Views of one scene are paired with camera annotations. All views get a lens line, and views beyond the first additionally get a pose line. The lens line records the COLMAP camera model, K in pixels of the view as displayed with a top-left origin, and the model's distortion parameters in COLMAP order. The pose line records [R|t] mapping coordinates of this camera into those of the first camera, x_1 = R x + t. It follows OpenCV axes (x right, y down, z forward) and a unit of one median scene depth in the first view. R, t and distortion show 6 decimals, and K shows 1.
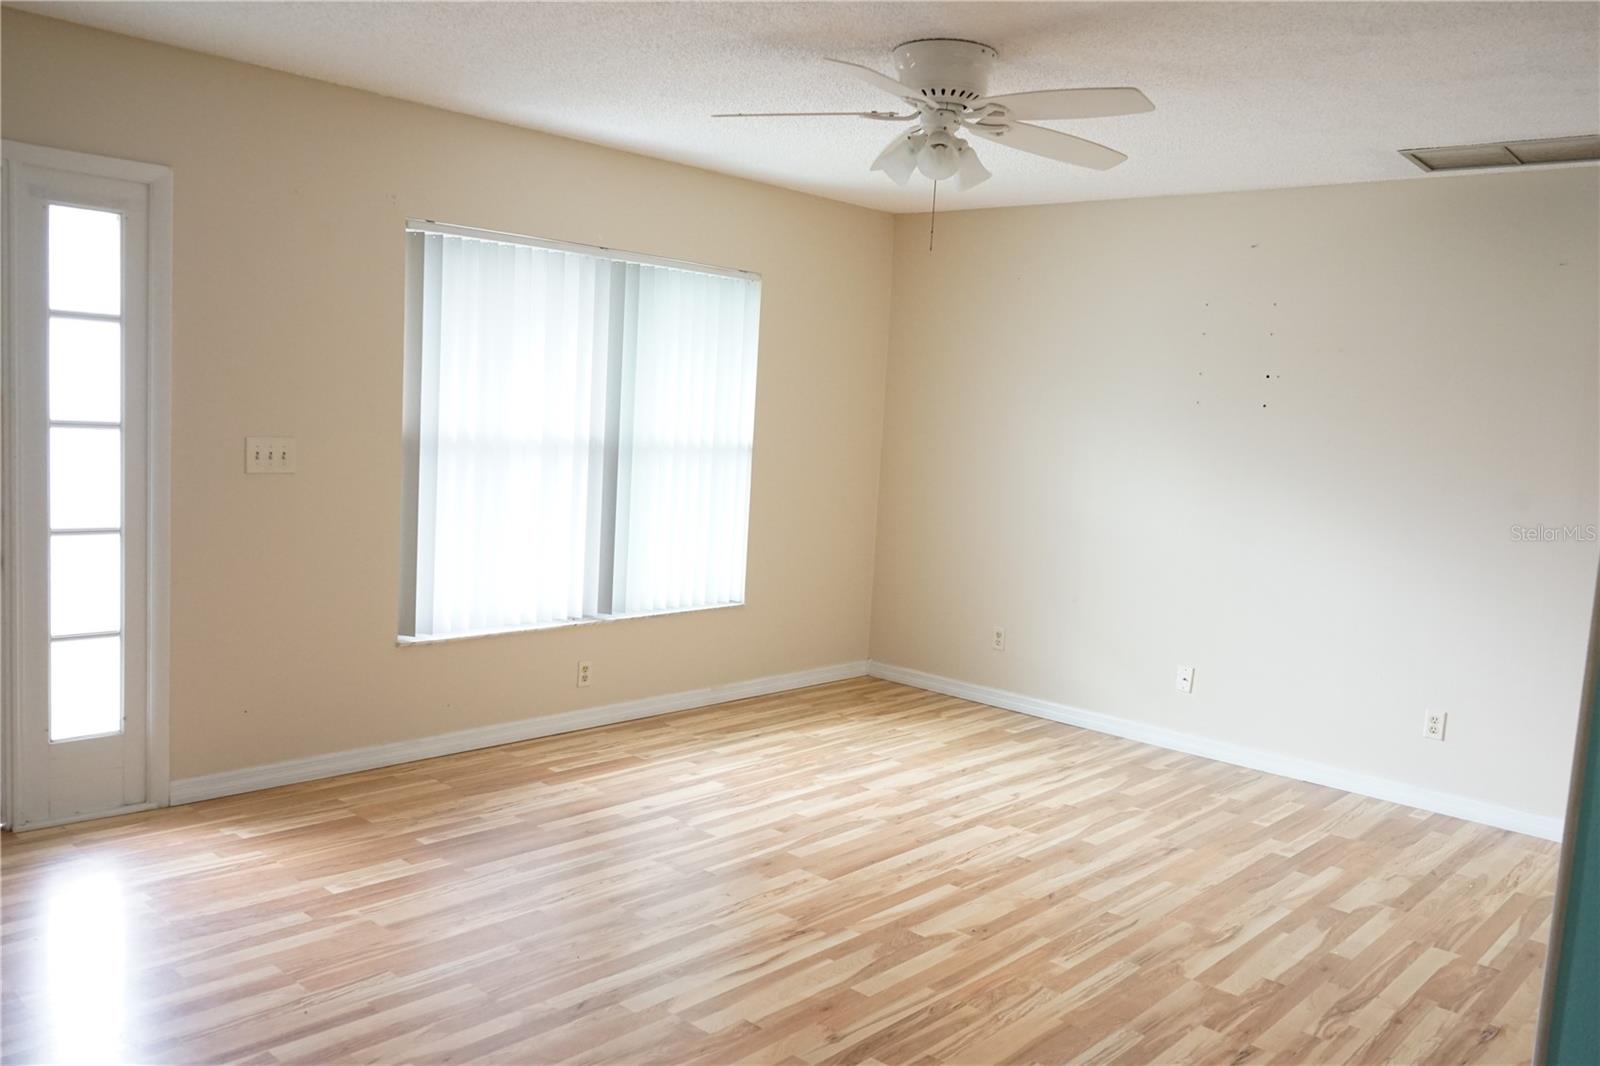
lens RADIAL K [[1257.8, 0, 800.0], [0, 1257.8, 533.0], [0, 0, 1]] dist [-0.035565, 0.048970]
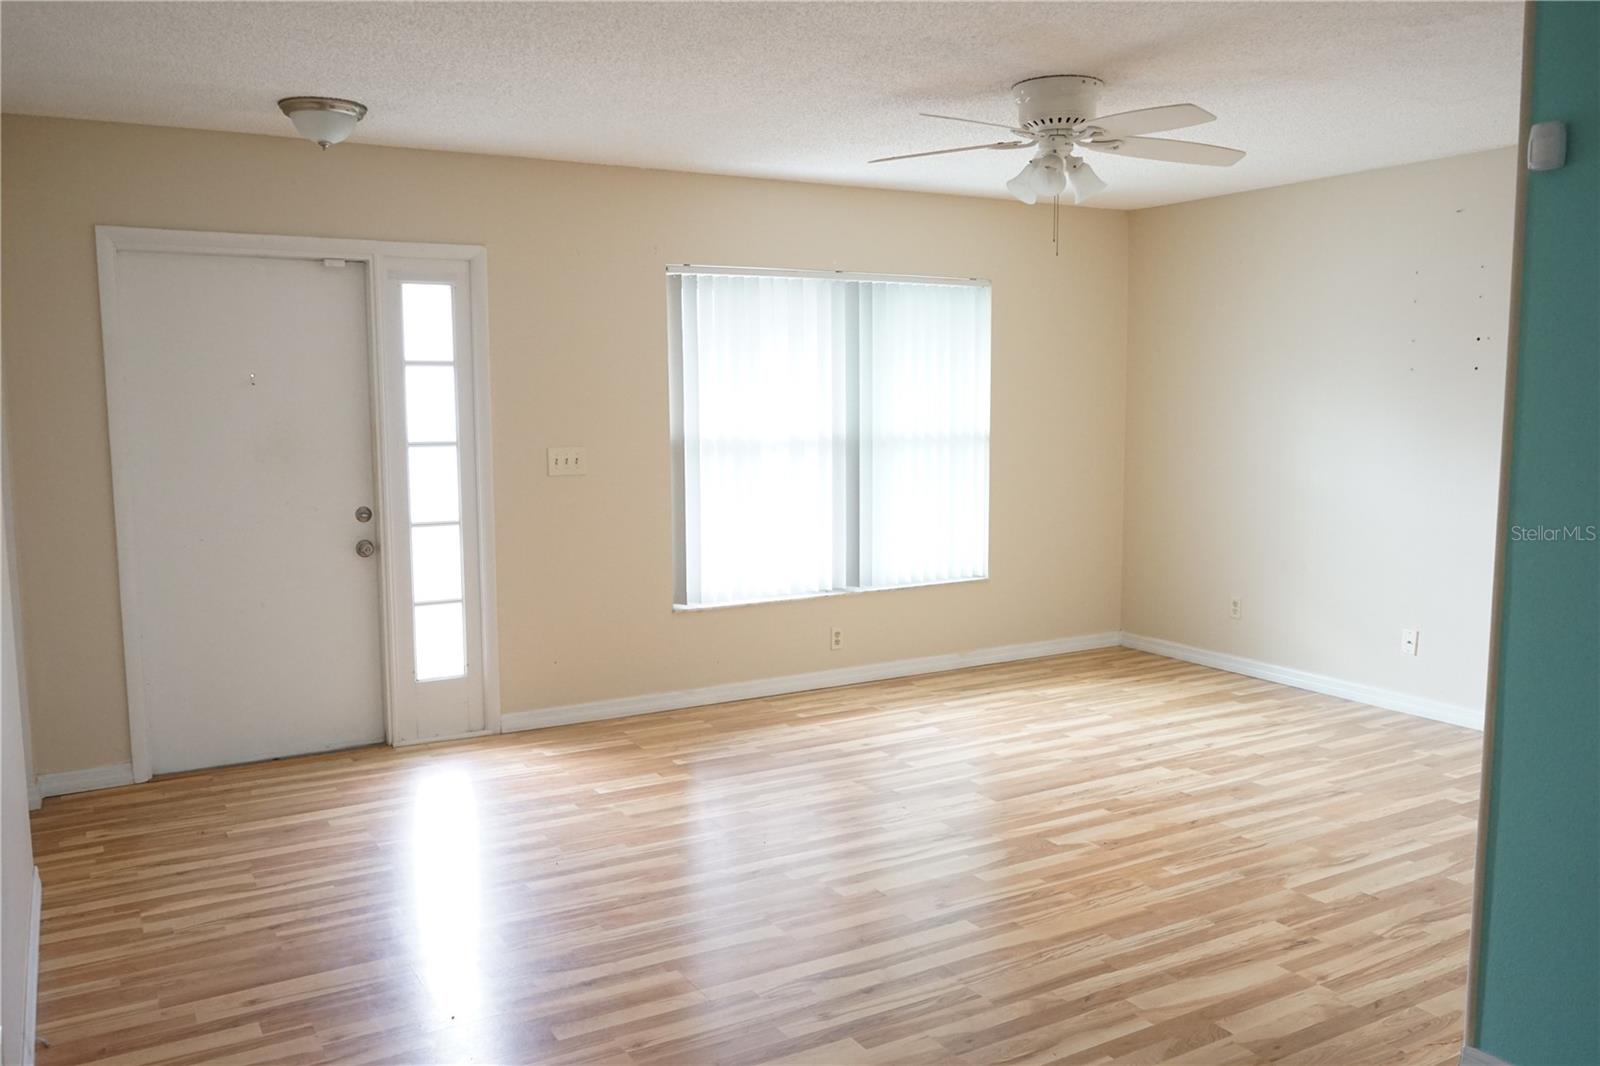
lens RADIAL K [[1257.8, 0, 800.0], [0, 1257.8, 533.0], [0, 0, 1]] dist [-0.035565, 0.048970]
pose [[0.953395, -0.029708, -0.300258, 0.182946], [0.029343, 0.999553, -0.005725, 0.025183], [0.300294, -0.003352, 0.953841, -0.146975]]
